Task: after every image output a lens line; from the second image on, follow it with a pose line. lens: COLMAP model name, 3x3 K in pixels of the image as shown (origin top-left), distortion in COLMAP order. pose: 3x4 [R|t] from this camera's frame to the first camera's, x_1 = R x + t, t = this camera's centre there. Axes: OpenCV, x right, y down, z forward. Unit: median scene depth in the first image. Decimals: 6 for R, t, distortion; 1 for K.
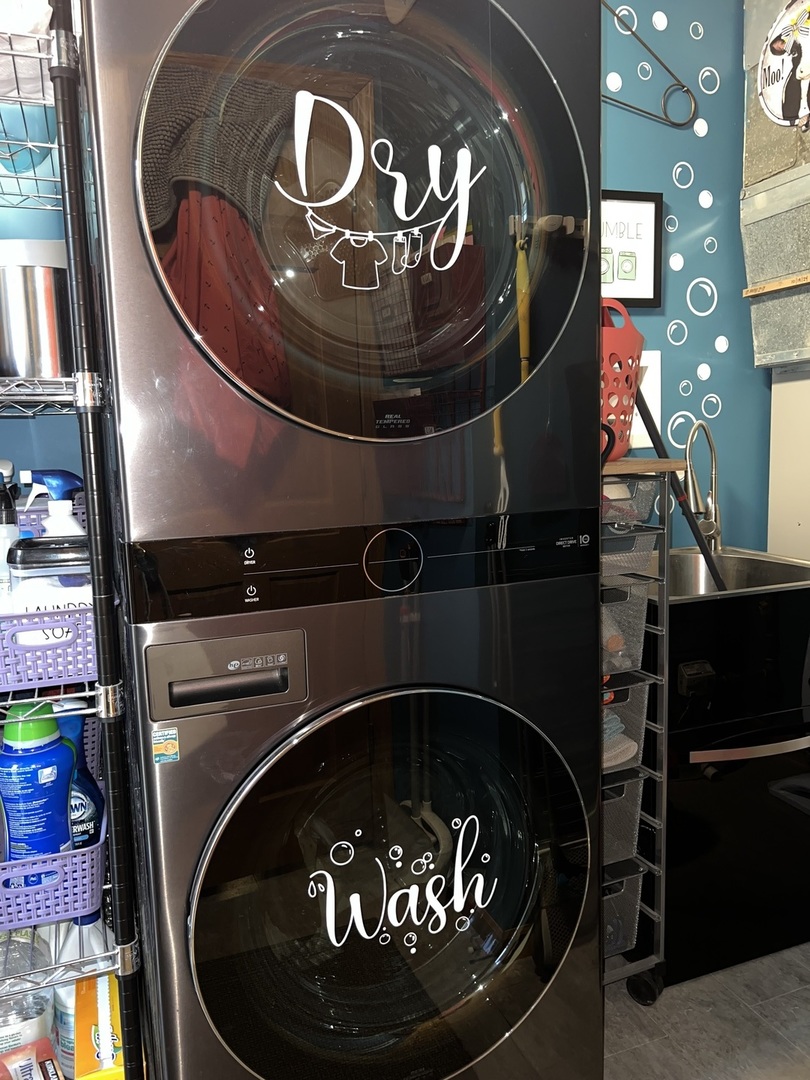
lens RADIAL K [[815.8, 0, 406.6], [0, 815.8, 541.4], [0, 0, 1]] dist [0.039460, -0.042622]
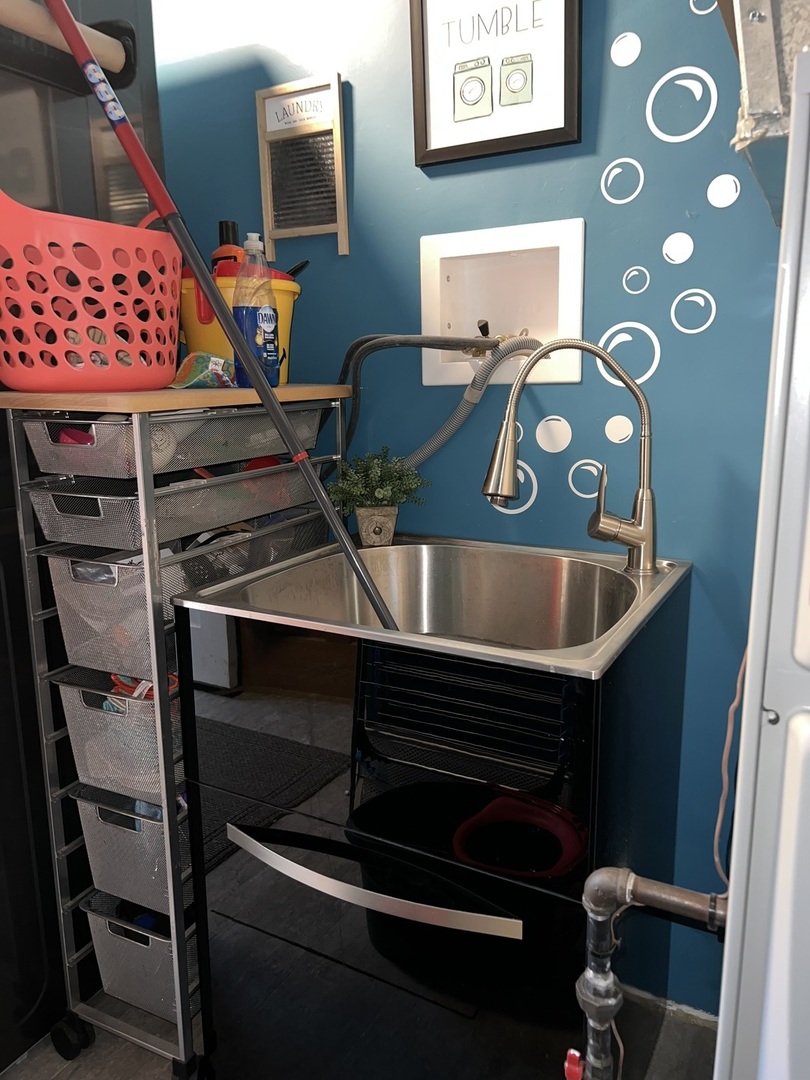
lens RADIAL K [[815.8, 0, 405.9], [0, 815.8, 538.1], [0, 0, 1]] dist [0.039460, -0.042622]
pose [[0.638705, 0.186016, -0.746629, 0.701424], [-0.116869, 0.982533, 0.144814, -0.075236], [0.760525, -0.005236, 0.649288, 0.510138]]
